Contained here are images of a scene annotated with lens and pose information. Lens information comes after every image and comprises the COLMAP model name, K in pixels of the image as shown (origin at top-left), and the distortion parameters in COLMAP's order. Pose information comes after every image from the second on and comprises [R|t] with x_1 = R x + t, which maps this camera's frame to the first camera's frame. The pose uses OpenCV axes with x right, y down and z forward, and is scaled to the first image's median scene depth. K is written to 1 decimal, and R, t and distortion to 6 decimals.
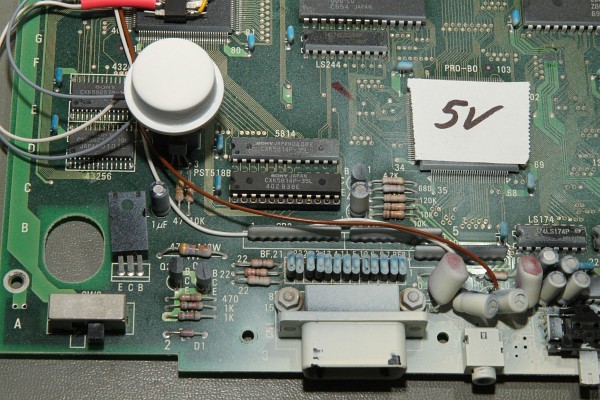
lens RADIAL K [[1570.5, 0, 300.0], [0, 1570.5, 200.0], [0, 0, 1]] dist [-0.136210, -0.536849]
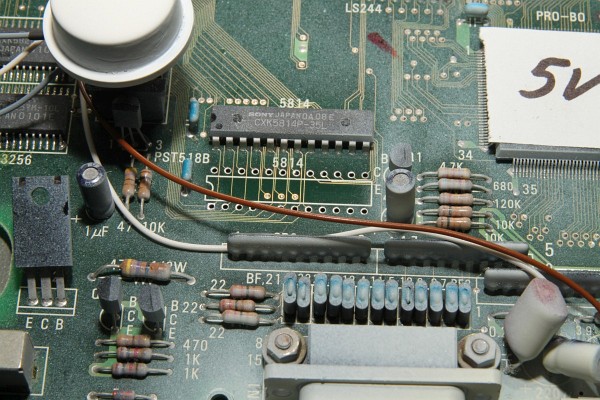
lens RADIAL K [[1570.5, 0, 300.0], [0, 1570.5, 200.0], [0, 0, 1]] dist [-0.136210, -0.536849]
pose [[0.997807, 0.018141, -0.063662, 0.037188], [-0.022284, 0.997637, -0.064984, 0.043211], [0.062333, 0.066261, 0.995853, 0.348355]]
